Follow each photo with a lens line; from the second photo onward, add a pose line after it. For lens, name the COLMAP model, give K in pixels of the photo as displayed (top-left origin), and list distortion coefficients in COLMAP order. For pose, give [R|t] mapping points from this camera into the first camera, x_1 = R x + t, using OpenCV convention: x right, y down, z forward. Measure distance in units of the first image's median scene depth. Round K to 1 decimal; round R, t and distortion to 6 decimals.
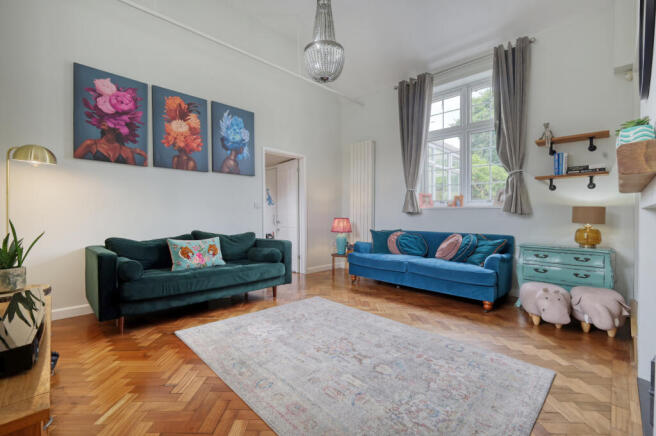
lens RADIAL K [[283.9, 0, 328.0], [0, 283.9, 218.1], [0, 0, 1]] dist [0.000757, 0.000215]
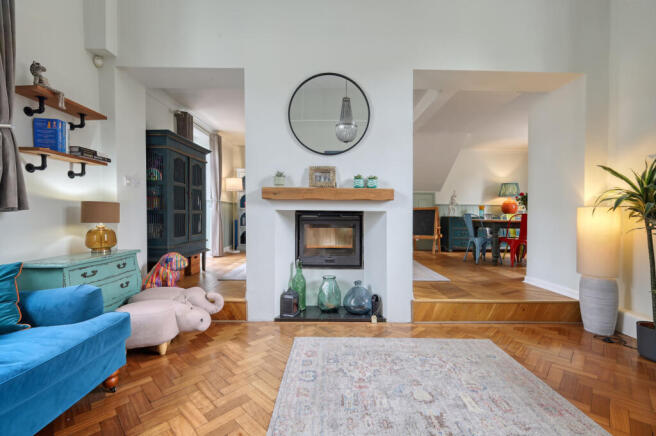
lens RADIAL K [[283.9, 0, 330.7], [0, 283.9, 218.0], [0, 0, 1]] dist [0.000757, 0.000215]
pose [[-0.720057, -0.017863, 0.693685, -0.162410], [-0.004628, 0.999770, 0.020942, -0.019824], [-0.693900, 0.011869, -0.719974, 1.532933]]
